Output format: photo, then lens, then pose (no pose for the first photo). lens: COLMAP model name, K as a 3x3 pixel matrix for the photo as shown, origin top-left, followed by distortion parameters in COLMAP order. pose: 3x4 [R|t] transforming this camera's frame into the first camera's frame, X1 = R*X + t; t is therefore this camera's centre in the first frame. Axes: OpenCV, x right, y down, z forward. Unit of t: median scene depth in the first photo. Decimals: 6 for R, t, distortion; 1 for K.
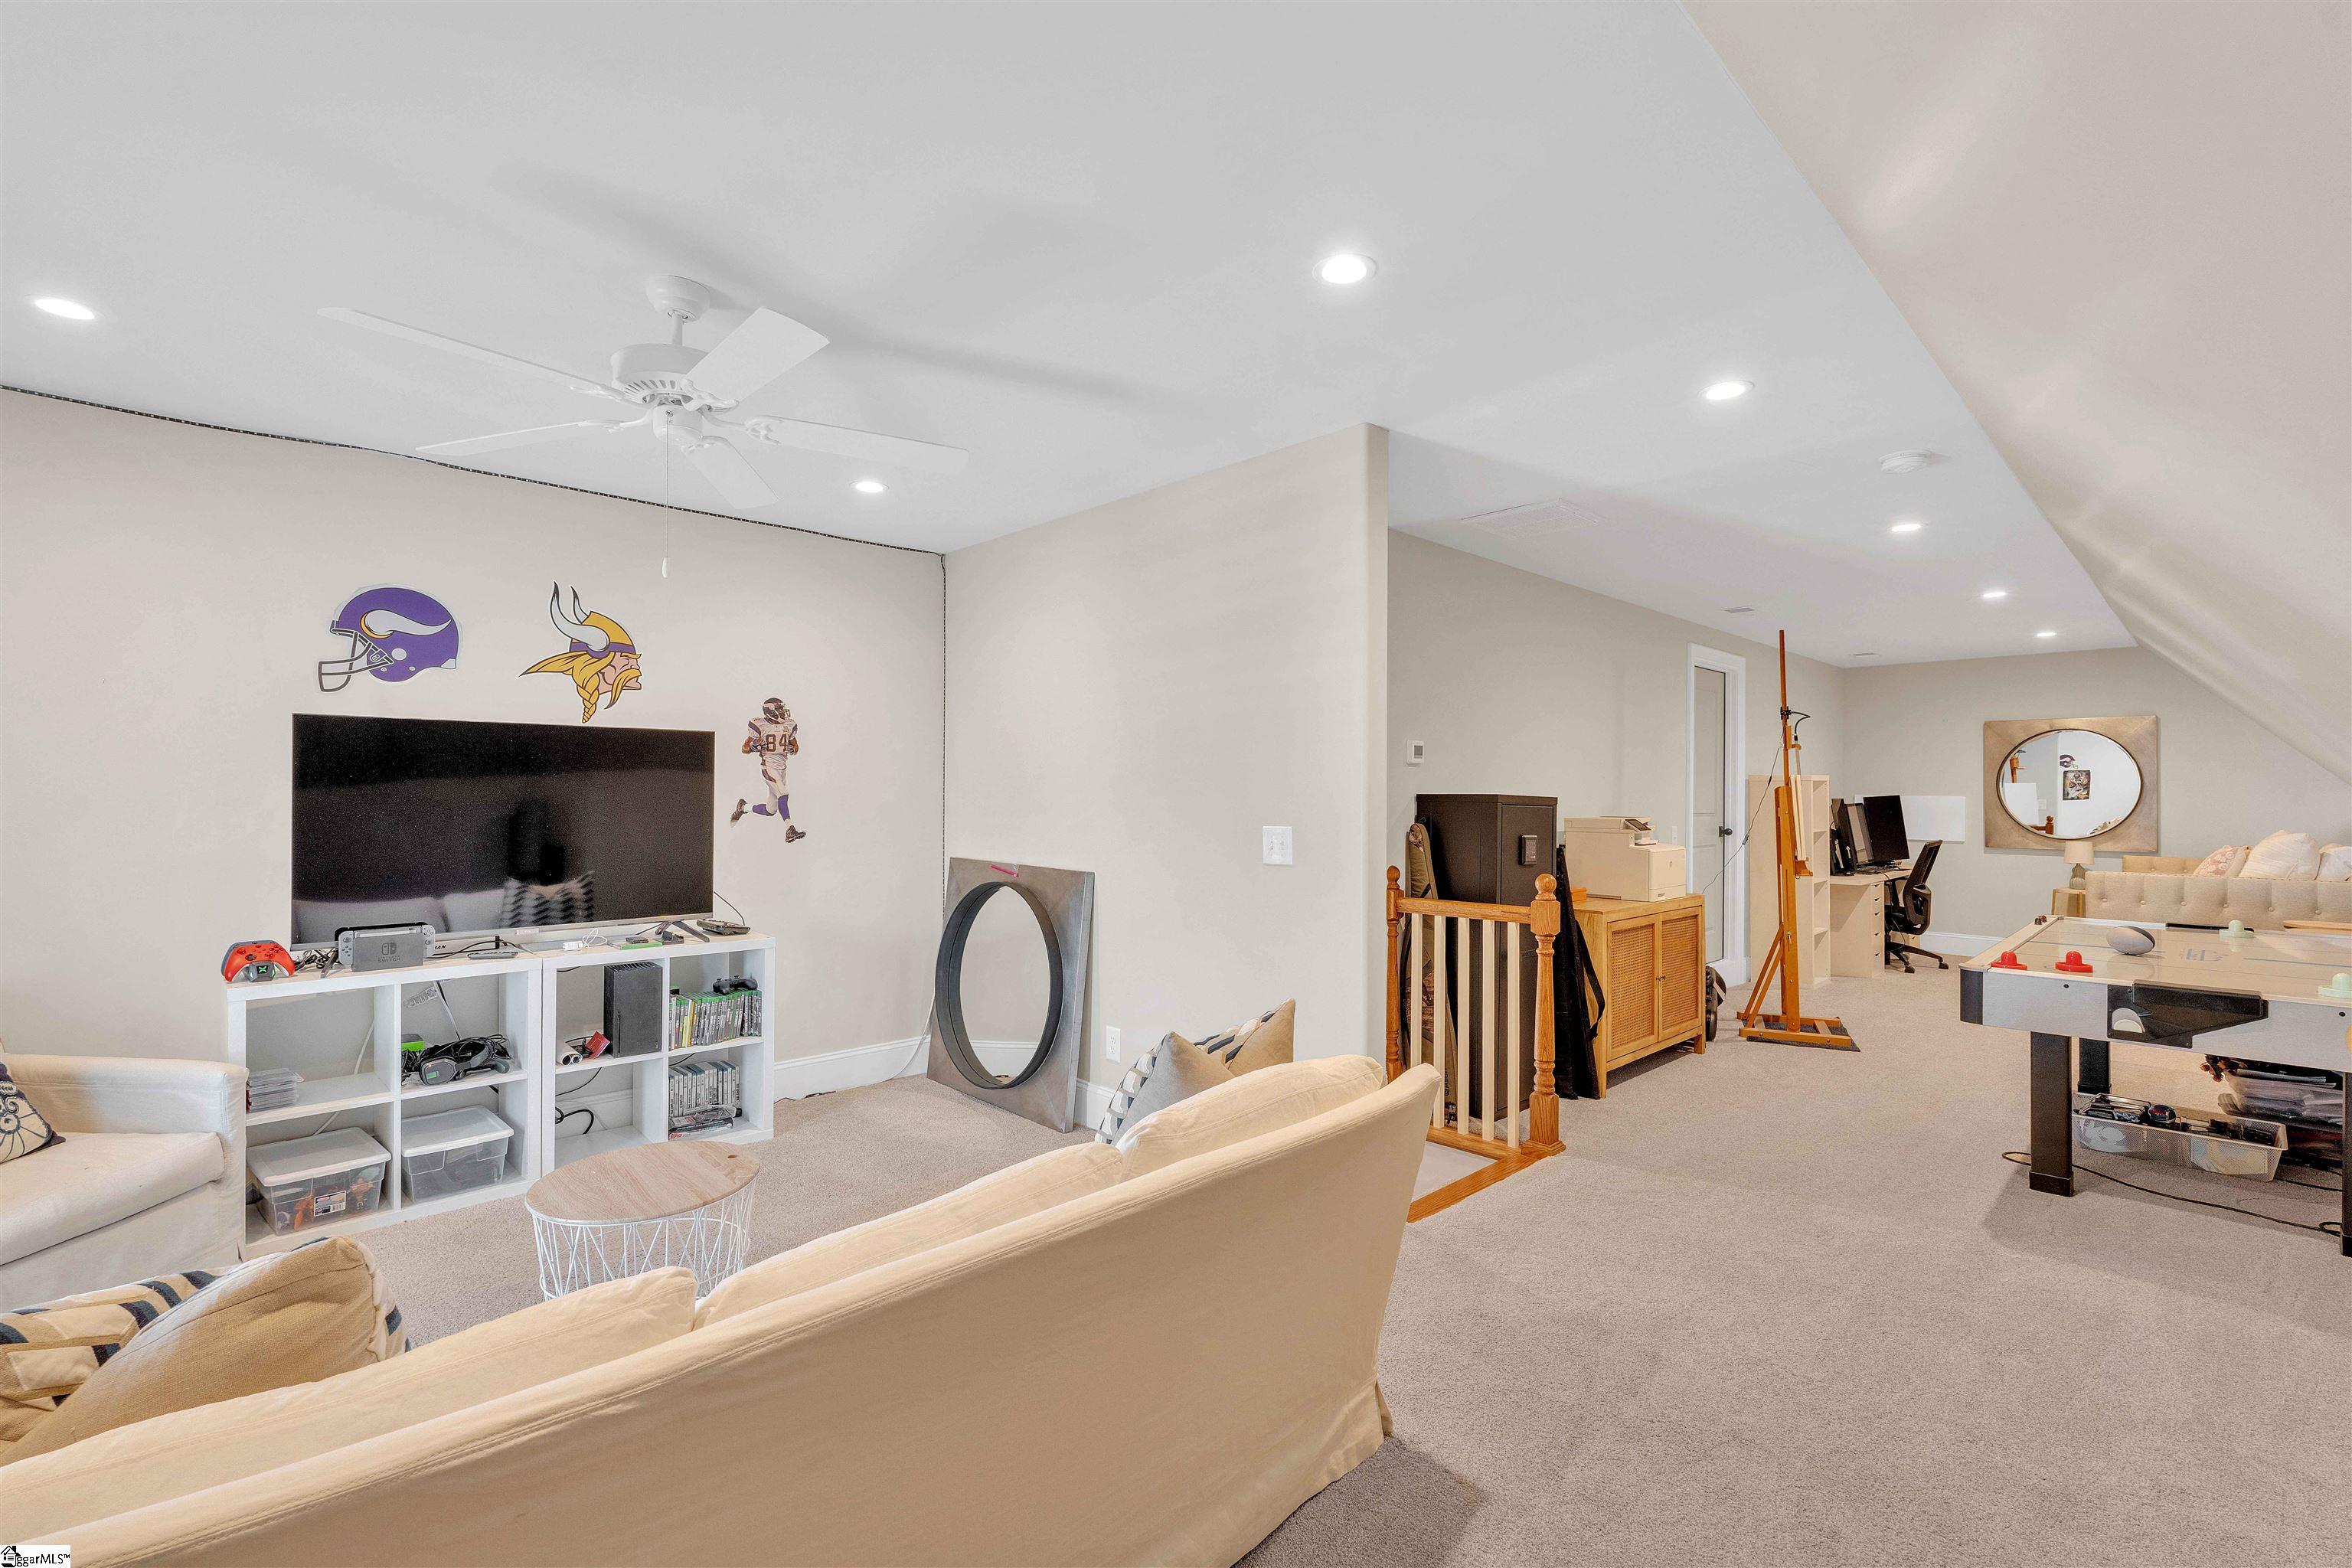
lens RADIAL K [[1044.6, 0, 1155.9], [0, 1044.6, 787.7], [0, 0, 1]] dist [-0.003575, 0.000993]
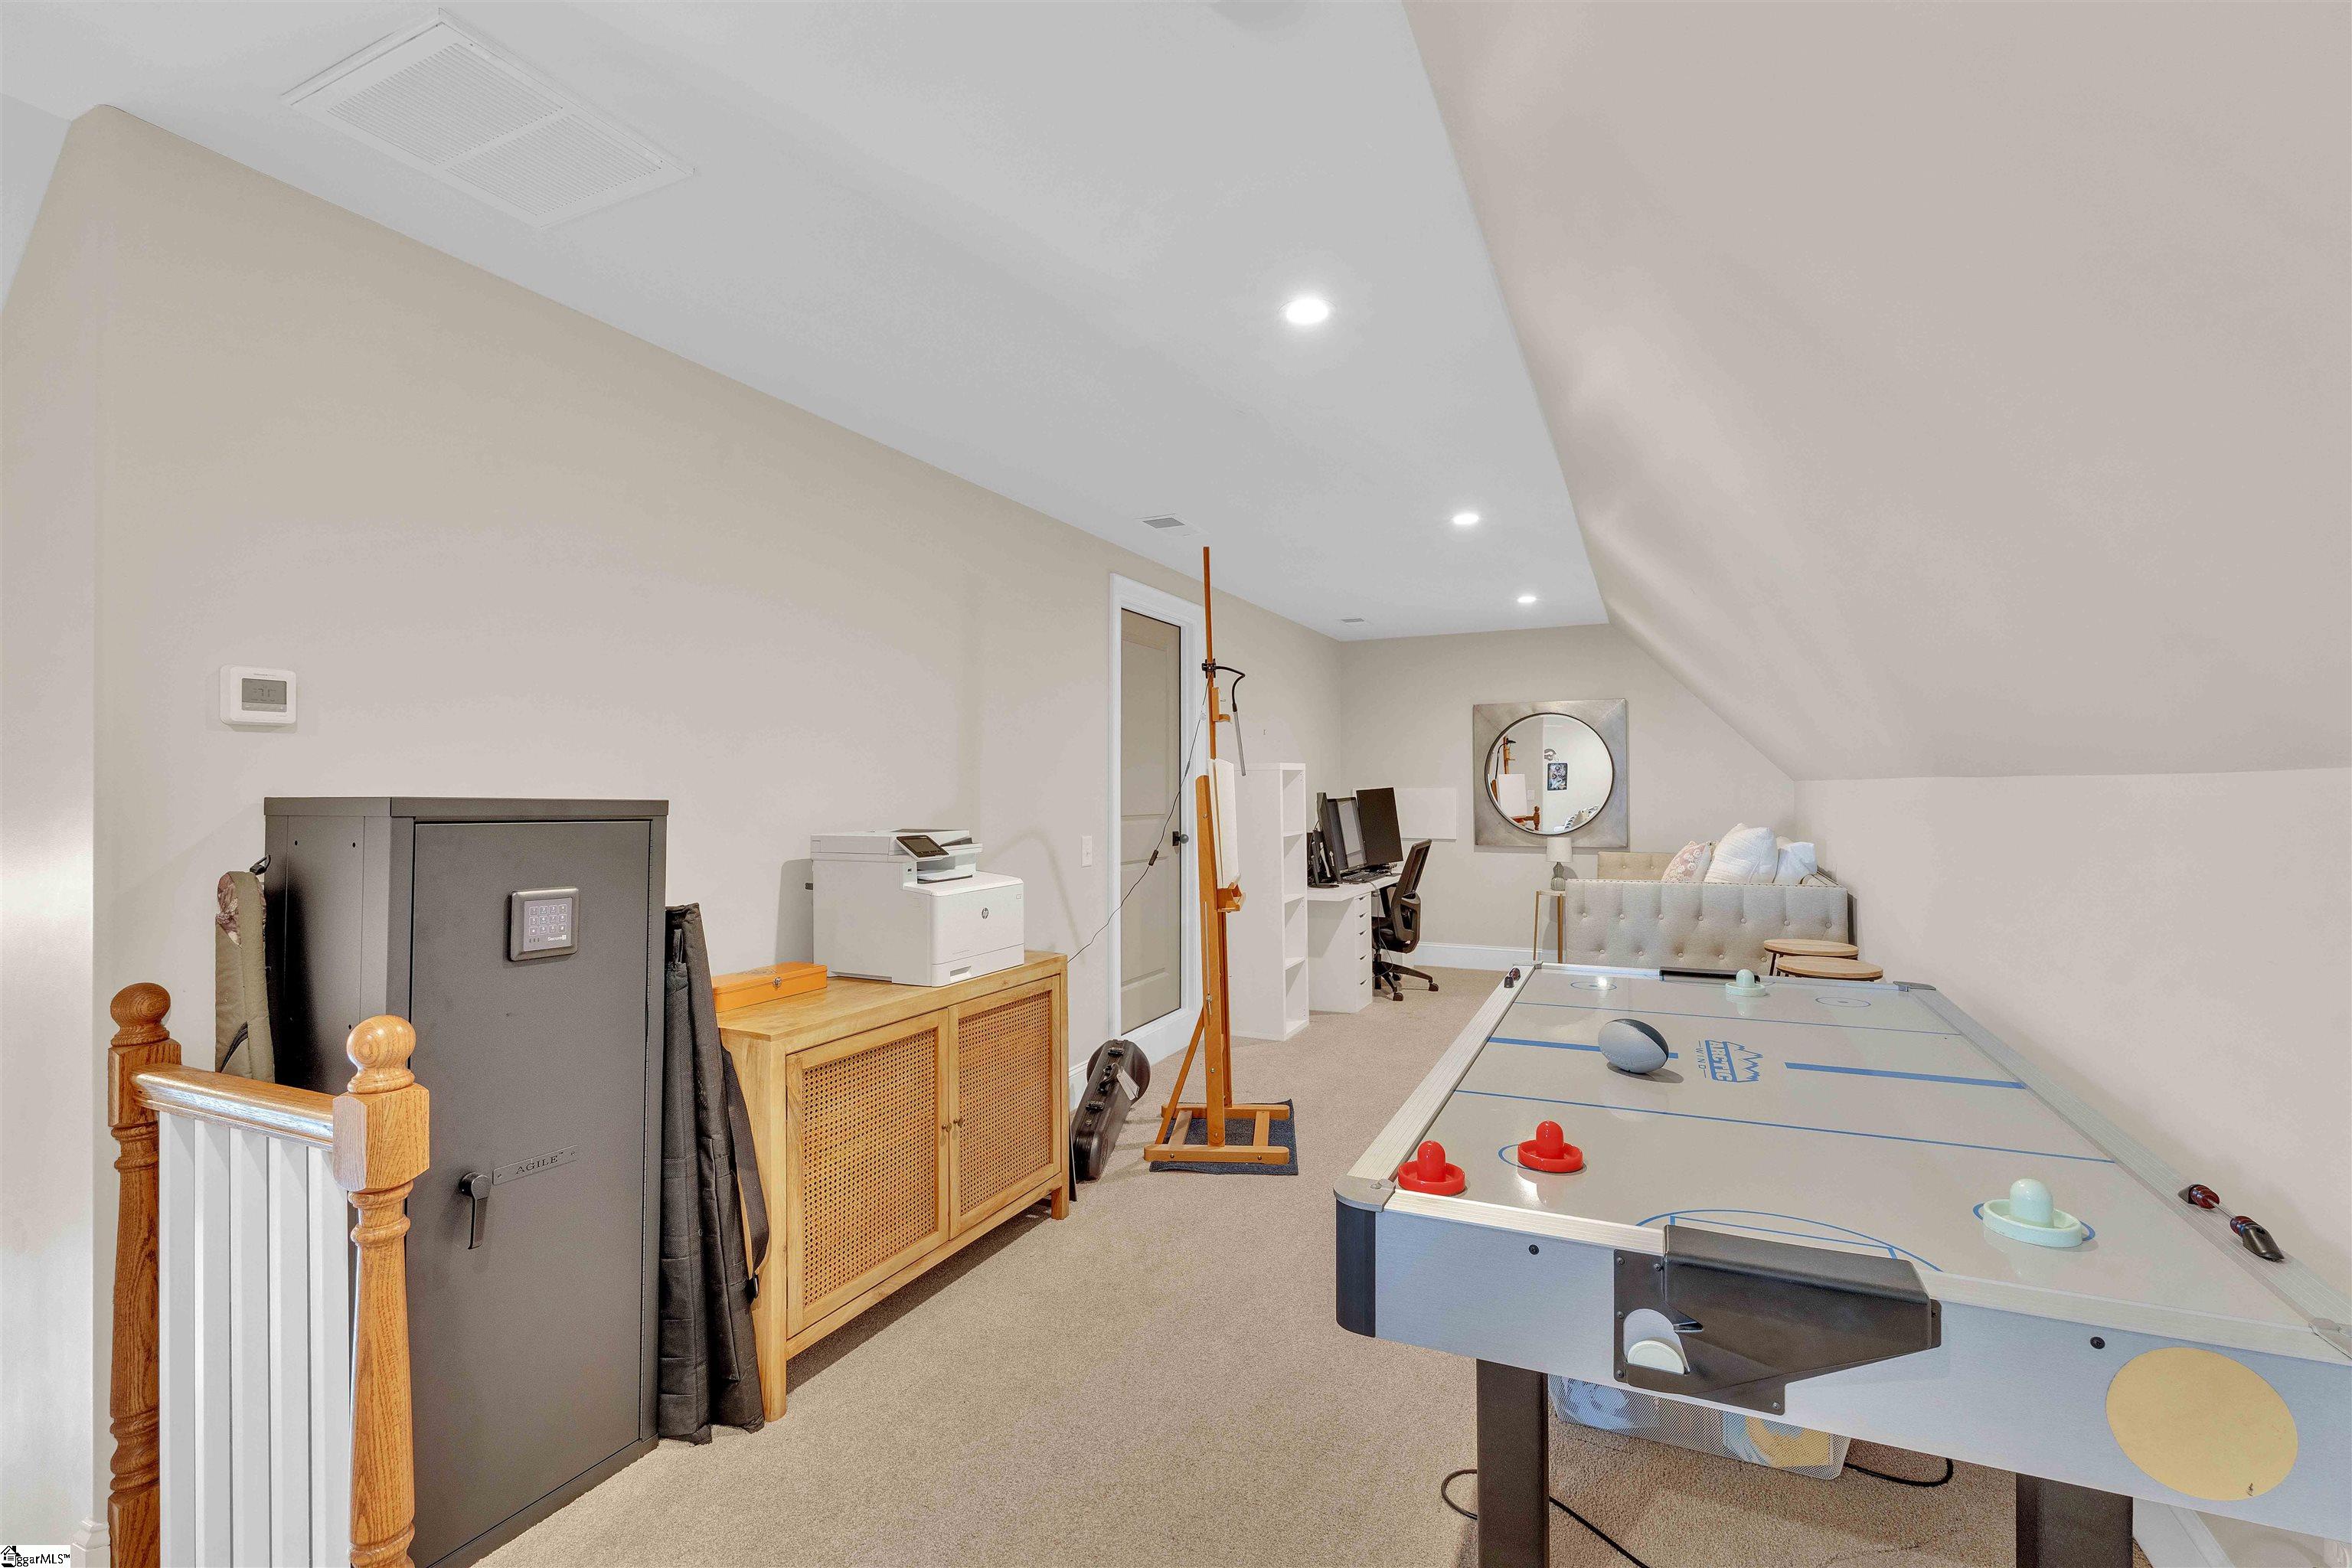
lens RADIAL K [[1044.6, 0, 1172.9], [0, 1044.6, 787.6], [0, 0, 1]] dist [-0.003575, 0.000993]
pose [[0.932189, -0.008526, 0.361870, 0.238178], [0.007239, 0.999962, 0.004912, 0.001498], [-0.361898, -0.001959, 0.932215, 0.268385]]
